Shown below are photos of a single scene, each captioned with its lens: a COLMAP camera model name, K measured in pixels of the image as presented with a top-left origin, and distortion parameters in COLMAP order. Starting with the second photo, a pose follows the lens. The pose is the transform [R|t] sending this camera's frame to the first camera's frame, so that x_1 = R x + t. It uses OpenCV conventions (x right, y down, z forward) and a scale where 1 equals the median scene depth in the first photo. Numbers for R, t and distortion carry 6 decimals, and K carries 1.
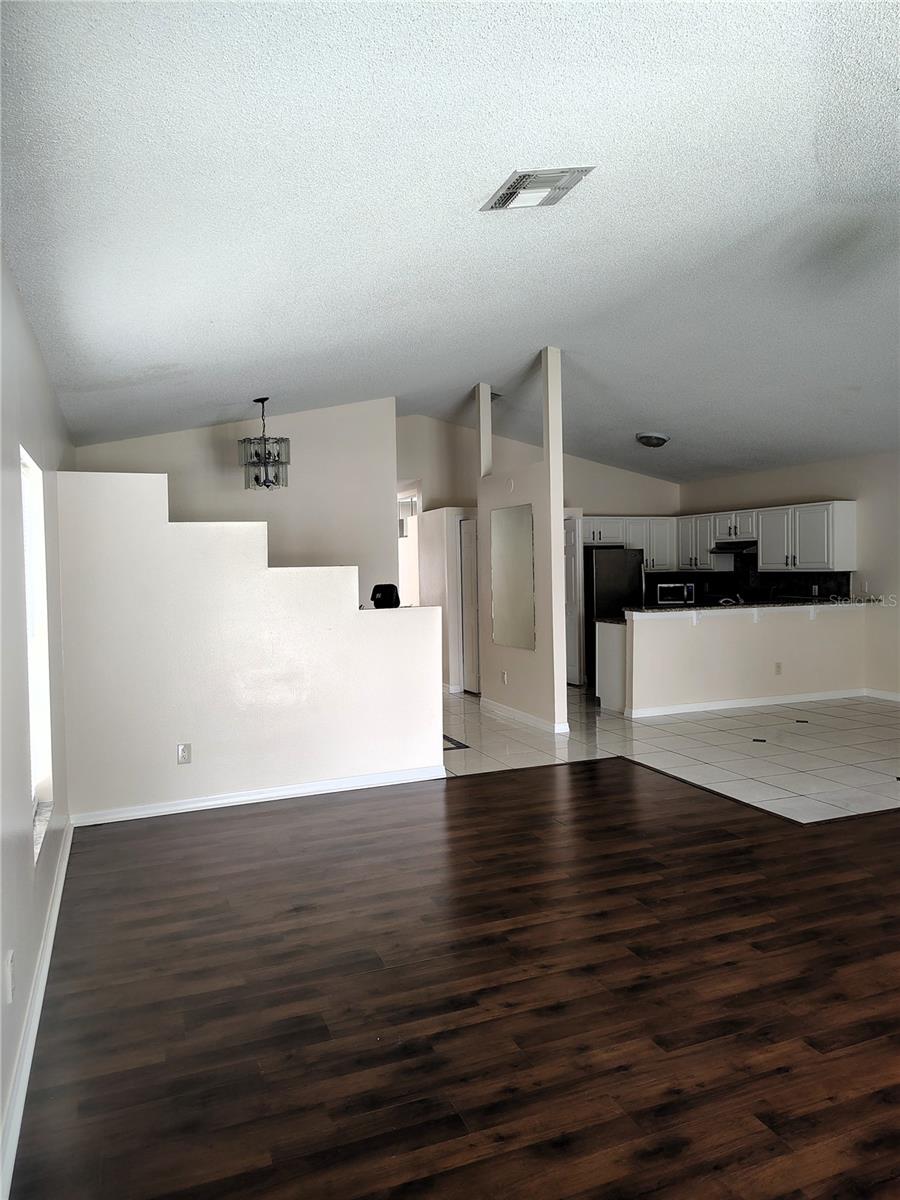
lens RADIAL K [[823.6, 0, 446.1], [0, 823.6, 587.3], [0, 0, 1]] dist [0.042931, -0.046870]
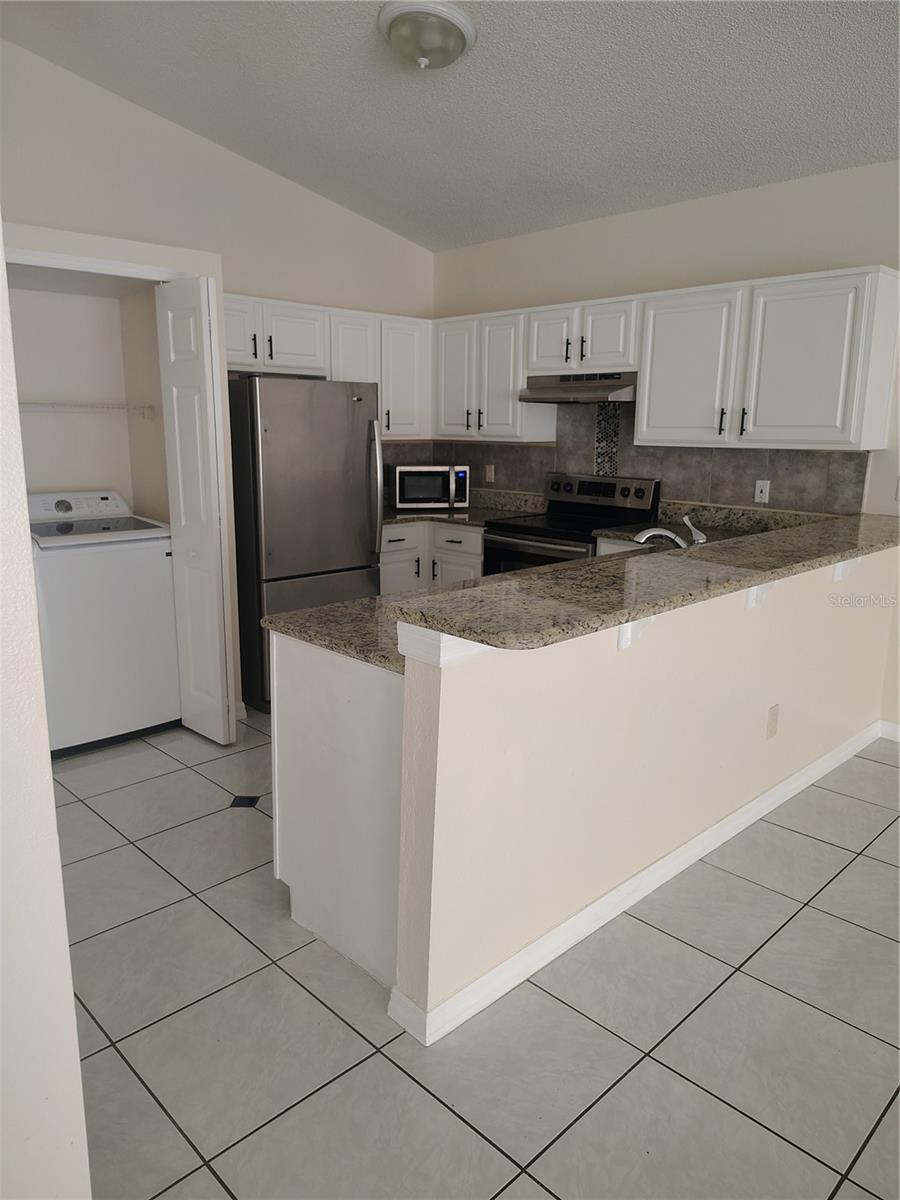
lens RADIAL K [[823.6, 0, 446.8], [0, 823.6, 590.2], [0, 0, 1]] dist [0.042931, -0.046870]
pose [[0.921123, -0.051380, 0.385865, 0.107916], [-0.015480, 0.985632, 0.168196, -0.014776], [-0.388963, -0.160902, 0.907093, 0.604867]]
